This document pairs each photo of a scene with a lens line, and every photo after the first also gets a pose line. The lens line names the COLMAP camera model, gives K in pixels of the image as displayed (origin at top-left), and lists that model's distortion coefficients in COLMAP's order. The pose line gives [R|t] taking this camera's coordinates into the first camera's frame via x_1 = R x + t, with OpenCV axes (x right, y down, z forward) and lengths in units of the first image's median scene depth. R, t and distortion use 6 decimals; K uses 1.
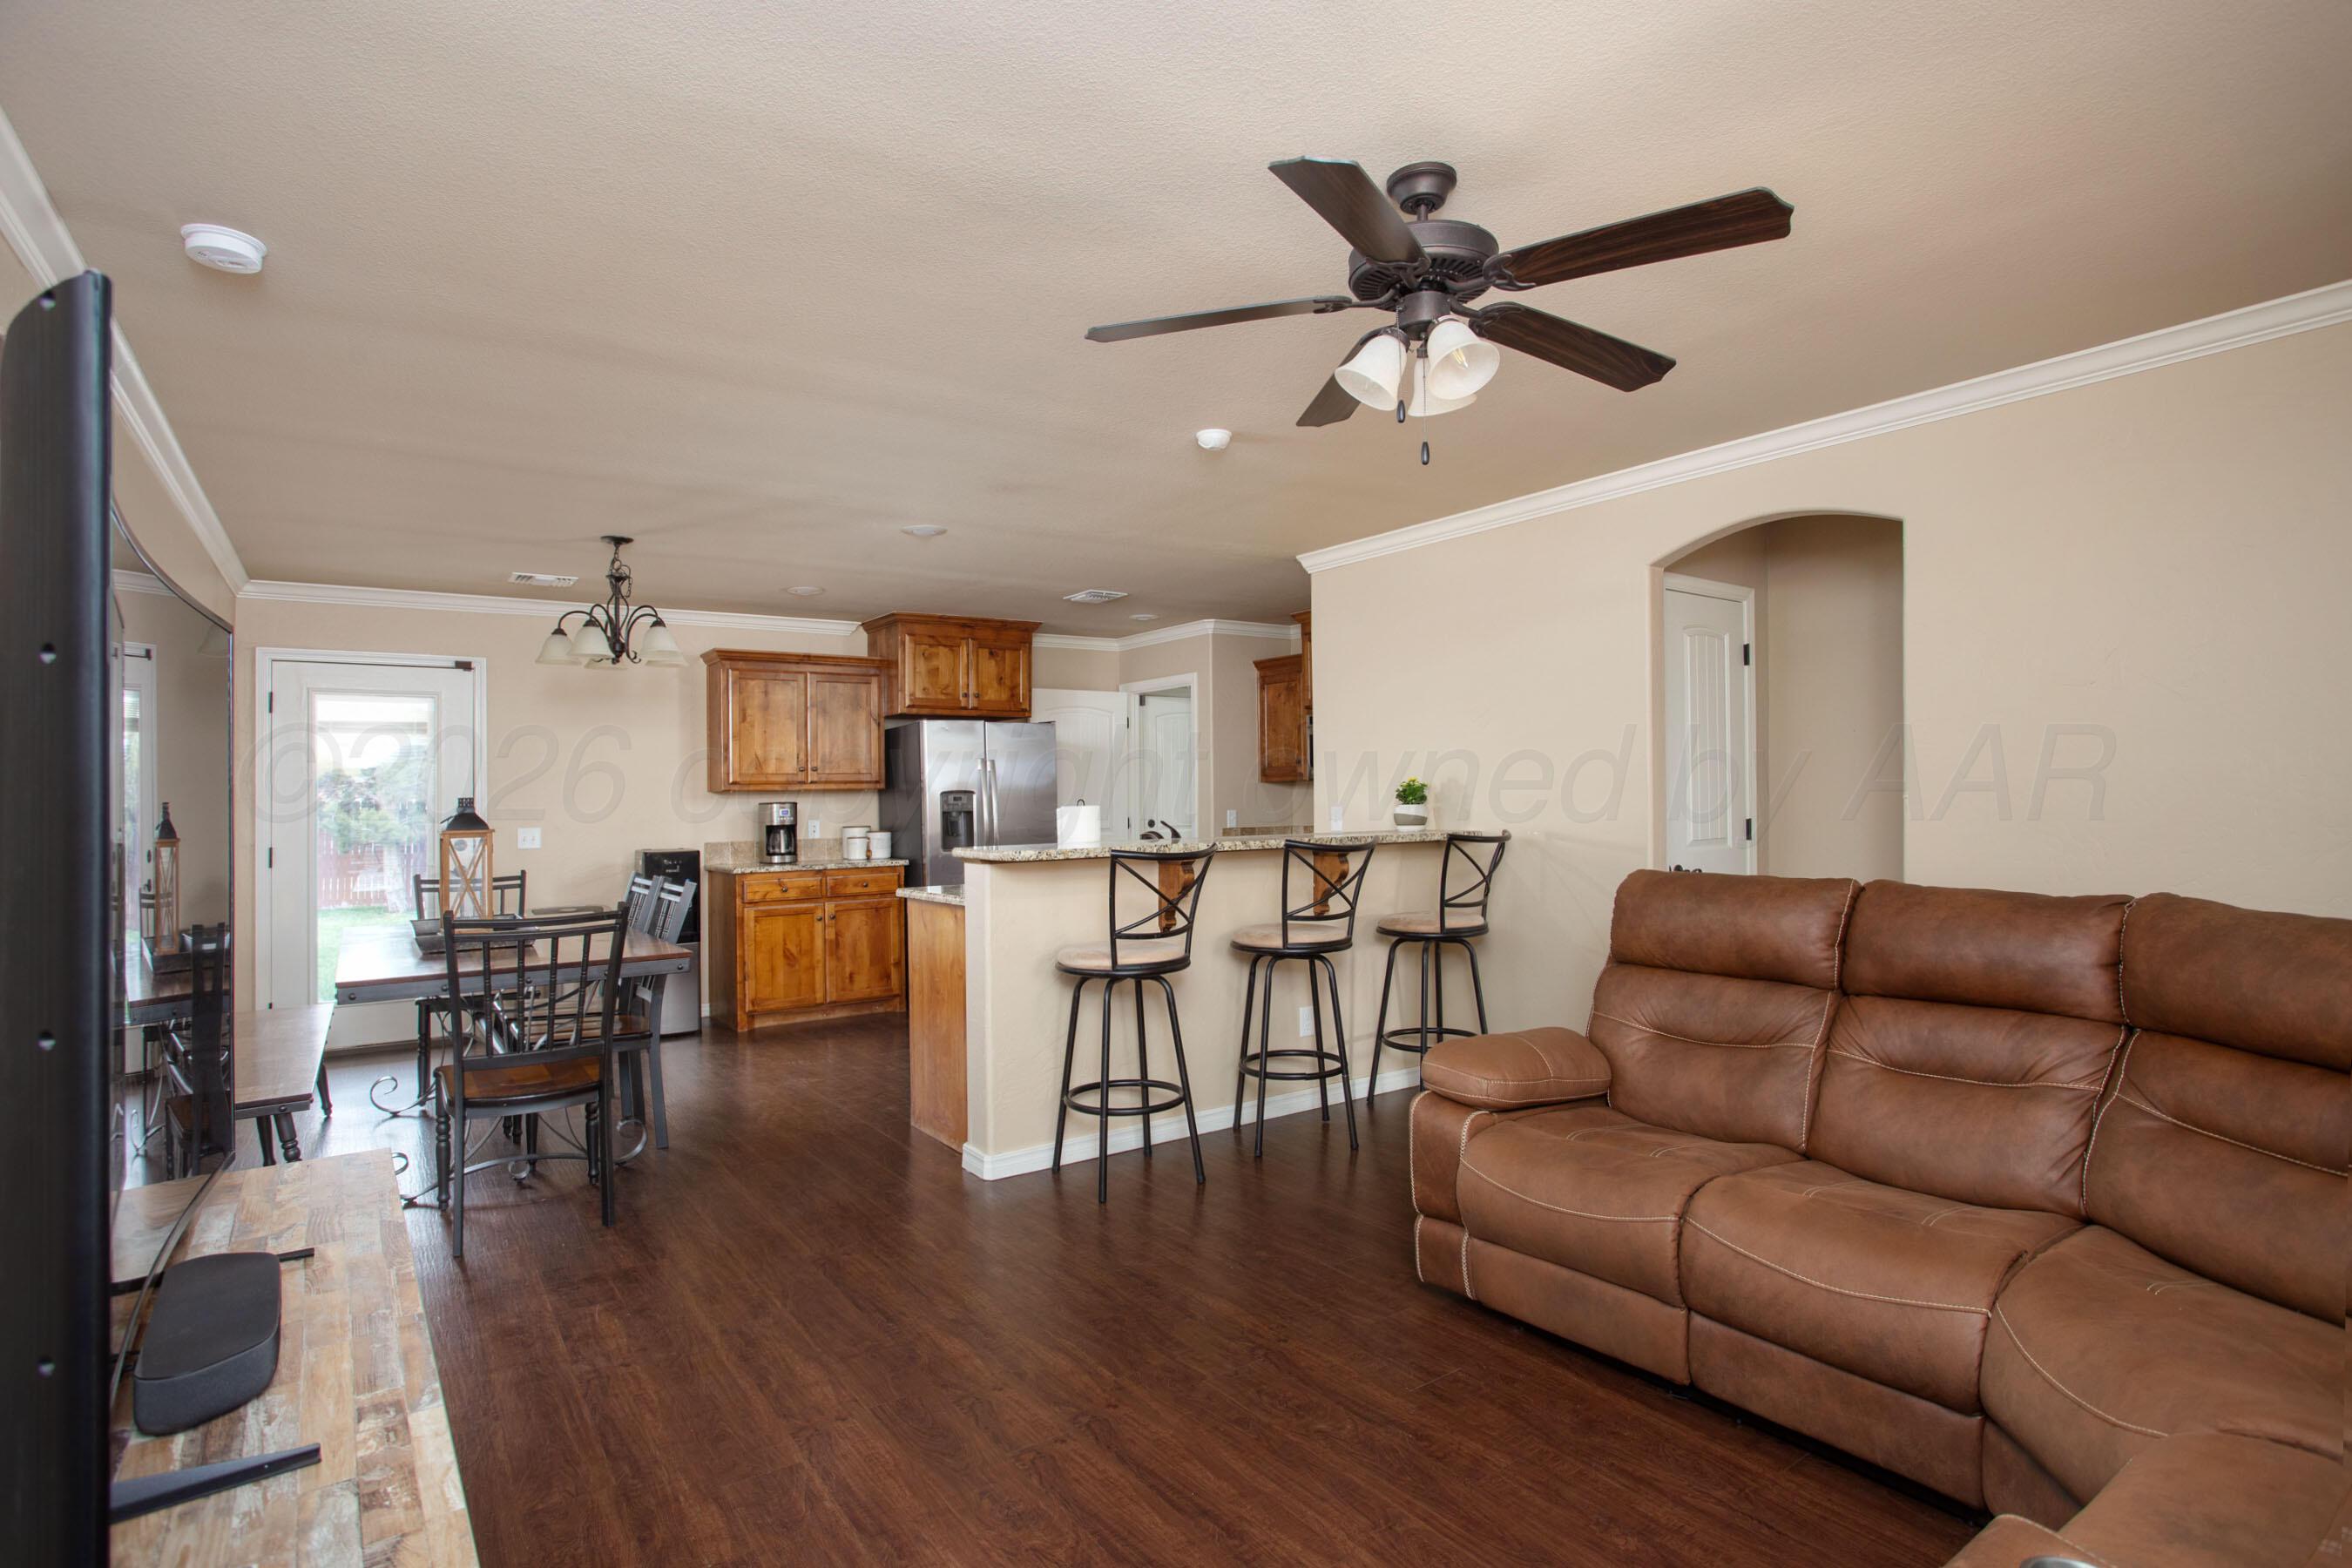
lens RADIAL K [[1184.4, 0, 1170.8], [0, 1184.4, 803.7], [0, 0, 1]] dist [-0.002128, 0.000059]
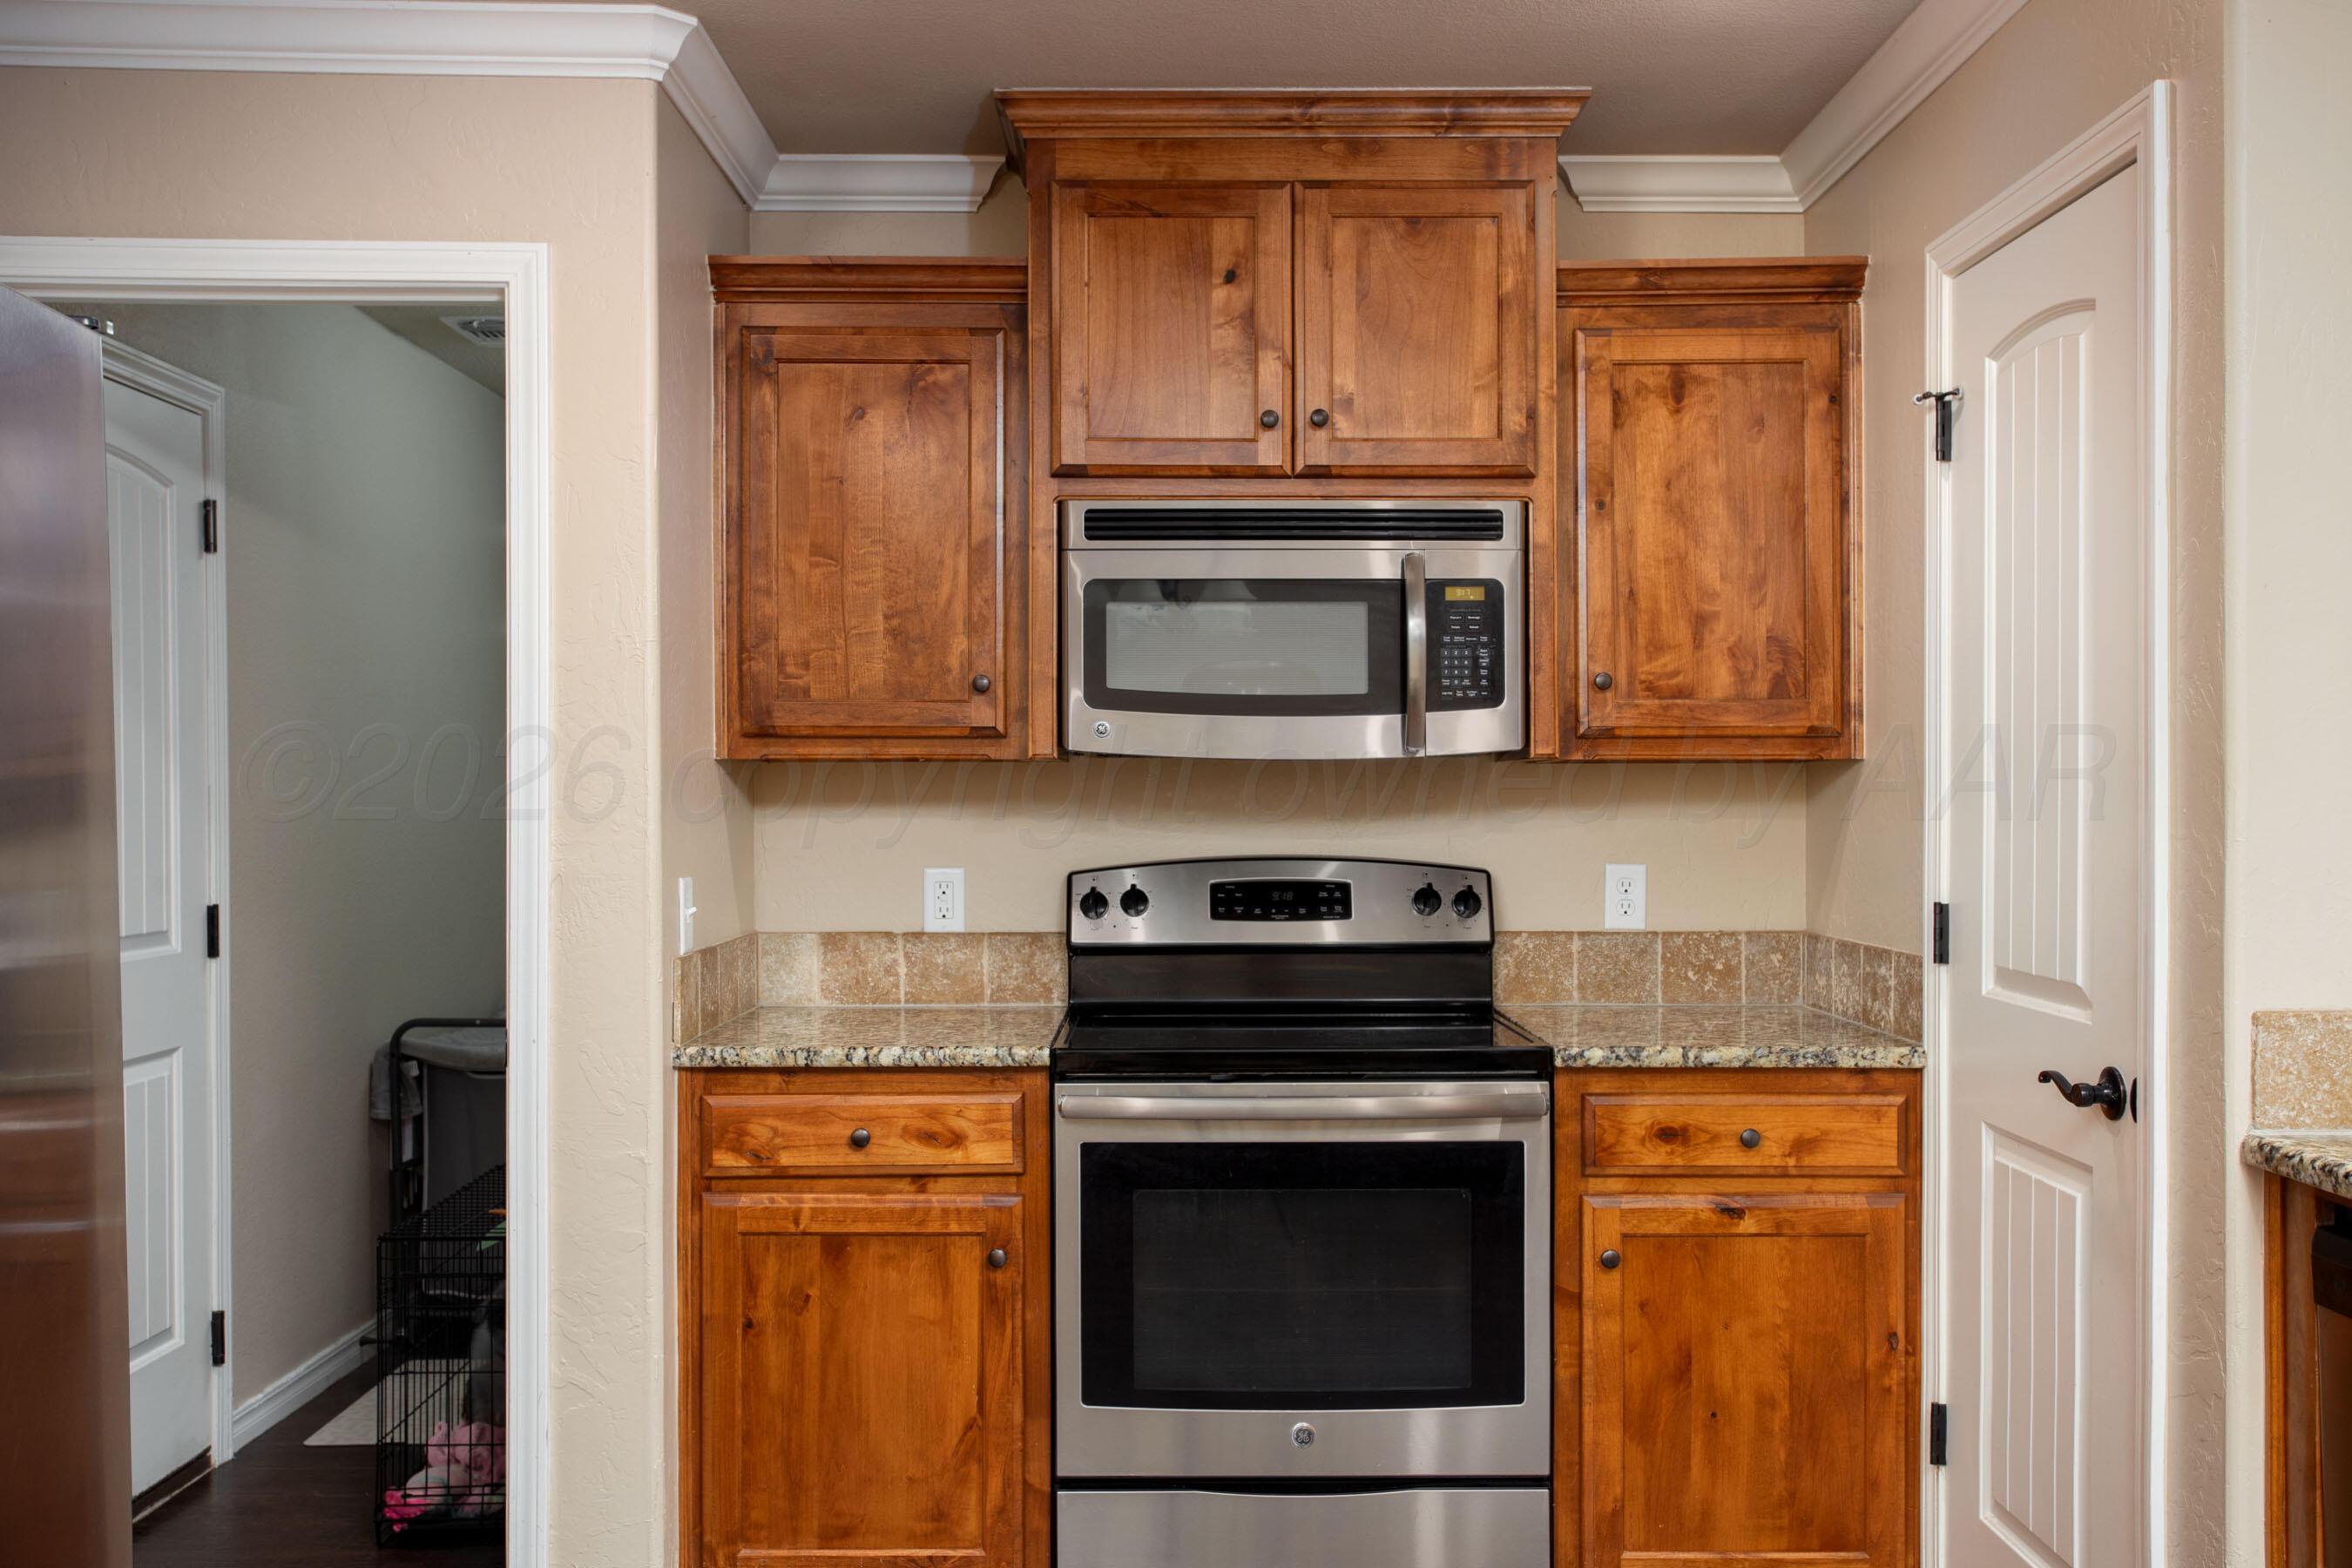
lens RADIAL K [[2112.8, 0, 1179.6], [0, 2112.8, 796.2], [0, 0, 1]] dist [-0.002327, 0.095278]
pose [[0.563640, 0.019339, 0.825794, -0.264834], [-0.009093, 0.999811, -0.017208, -0.005156], [-0.825970, 0.002190, 0.563709, 0.781860]]
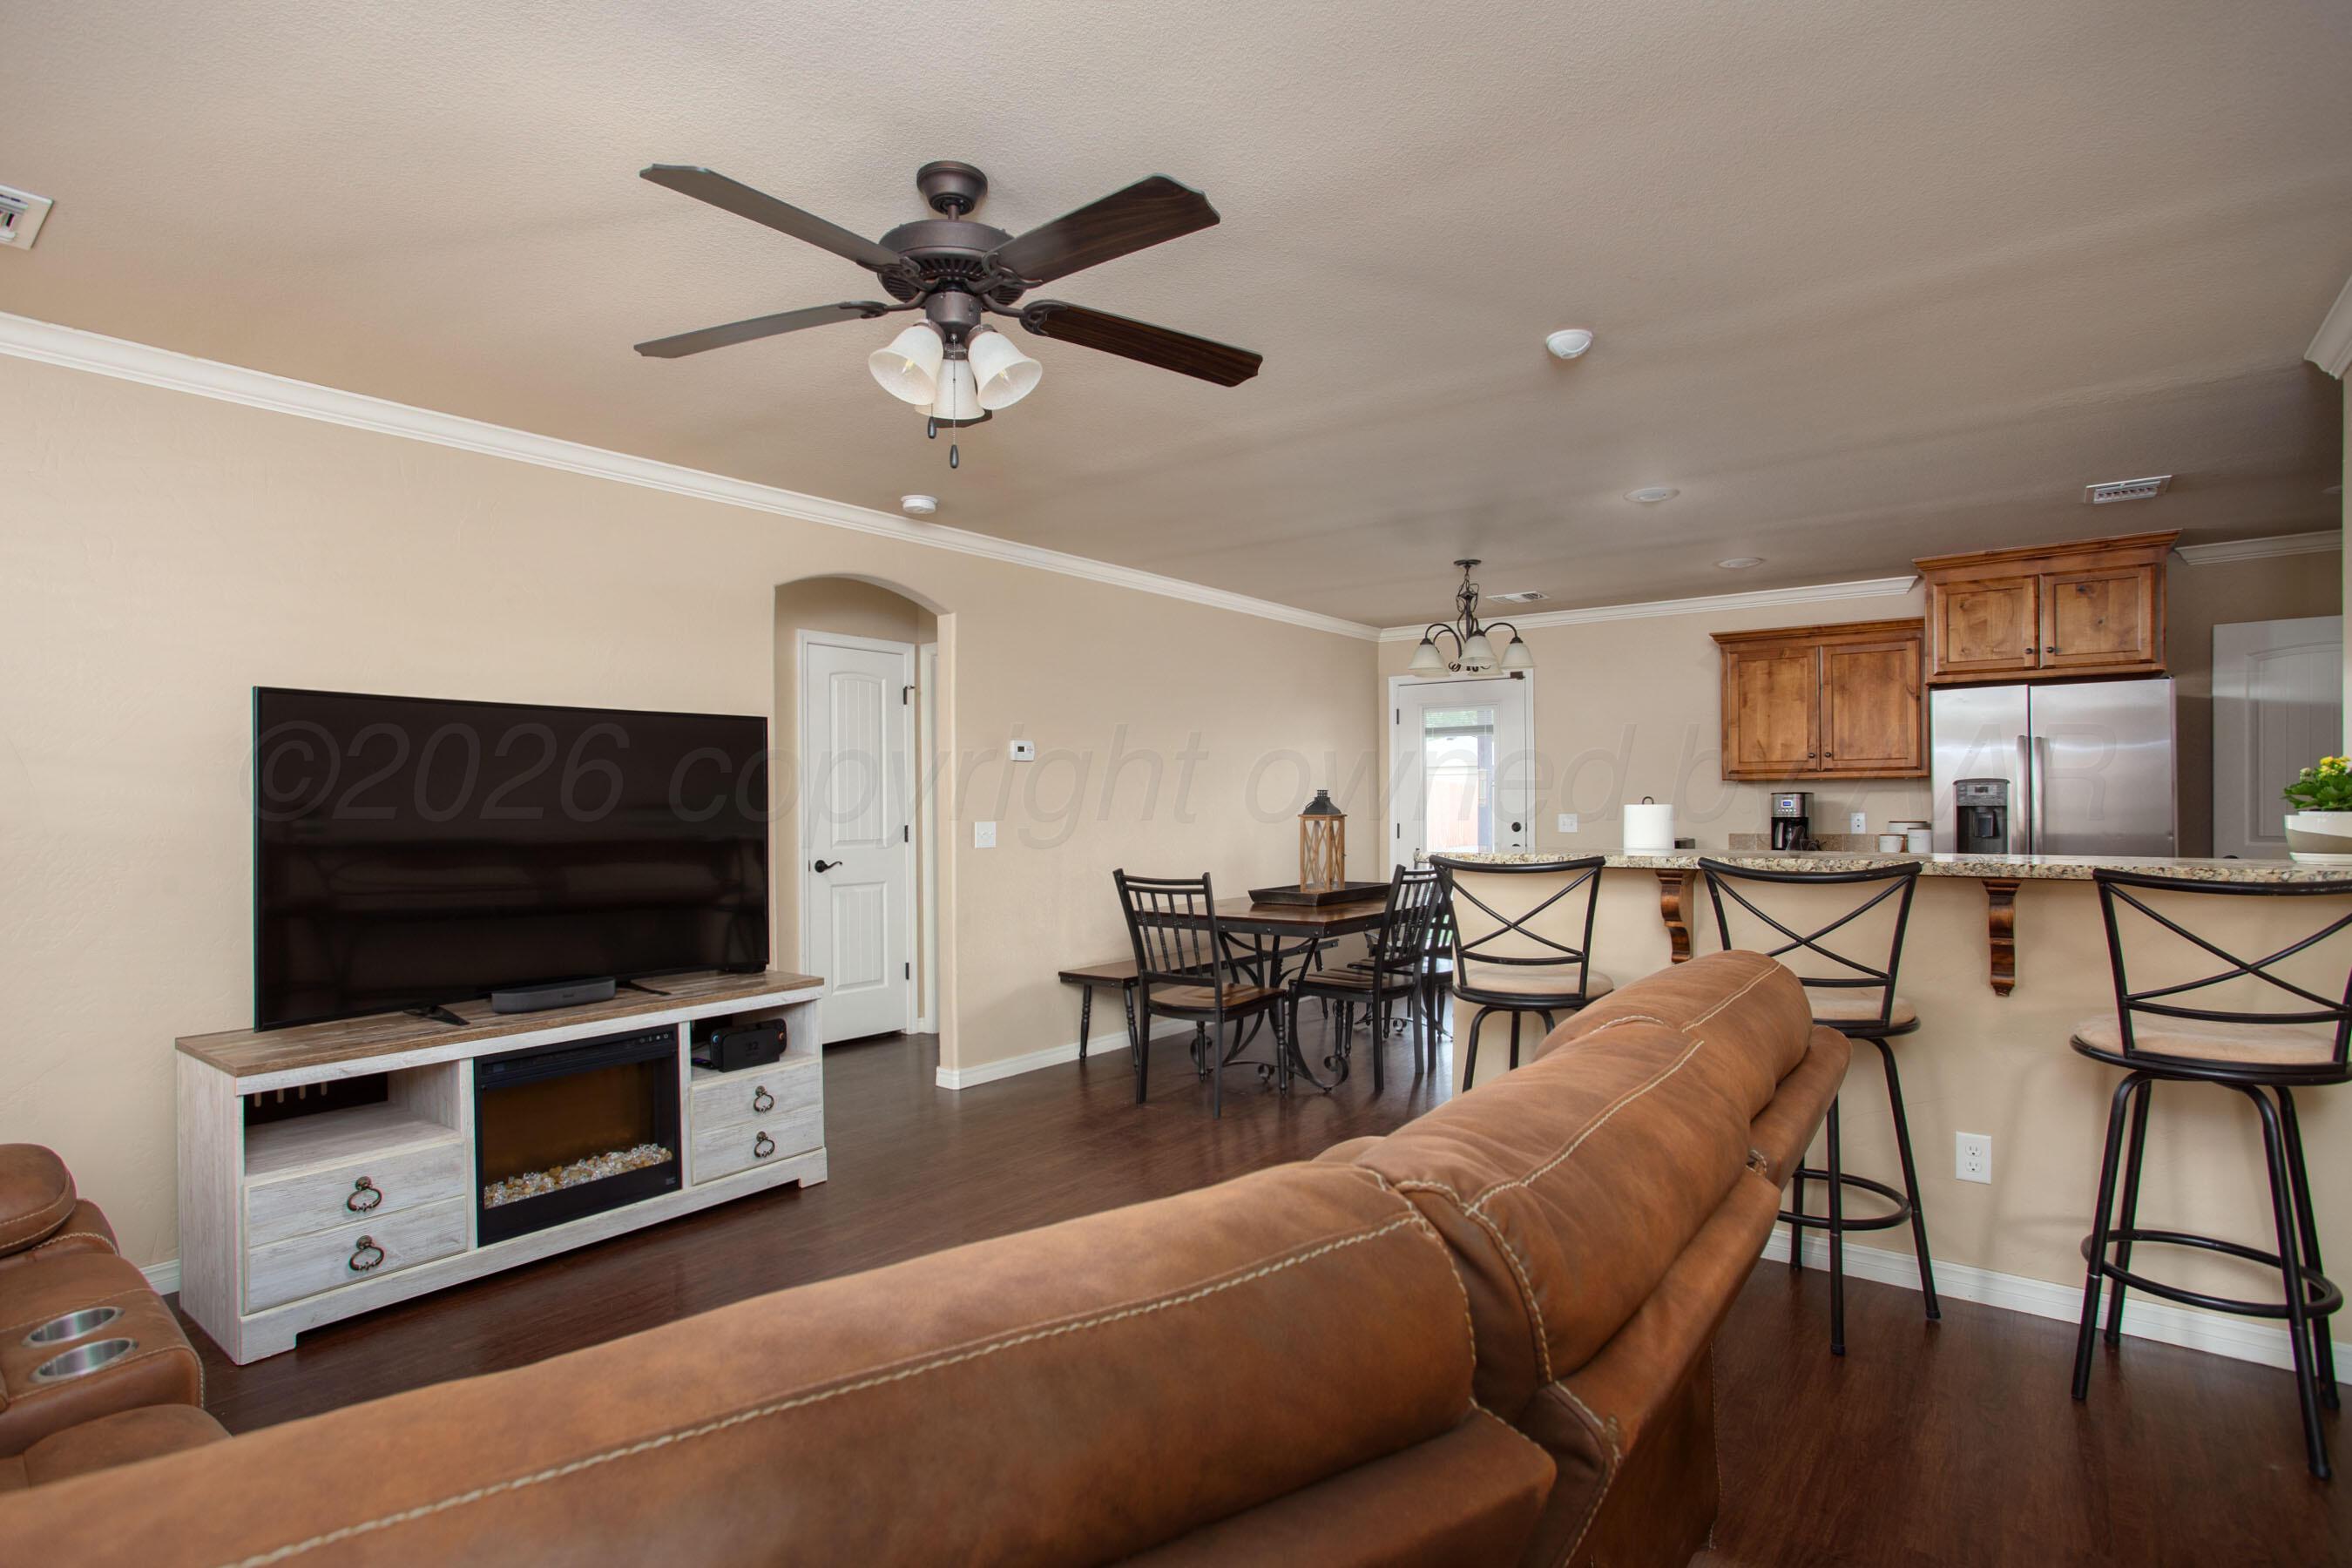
lens RADIAL K [[1162.5, 0, 1176.0], [0, 1162.5, 784.0], [0, 0, 1]] dist [-0.000458, 0.000201]
pose [[0.304850, 0.006575, -0.952378, 0.383261], [-0.005848, 0.999970, 0.005032, -0.009479], [0.952382, 0.004036, 0.304880, 0.283474]]
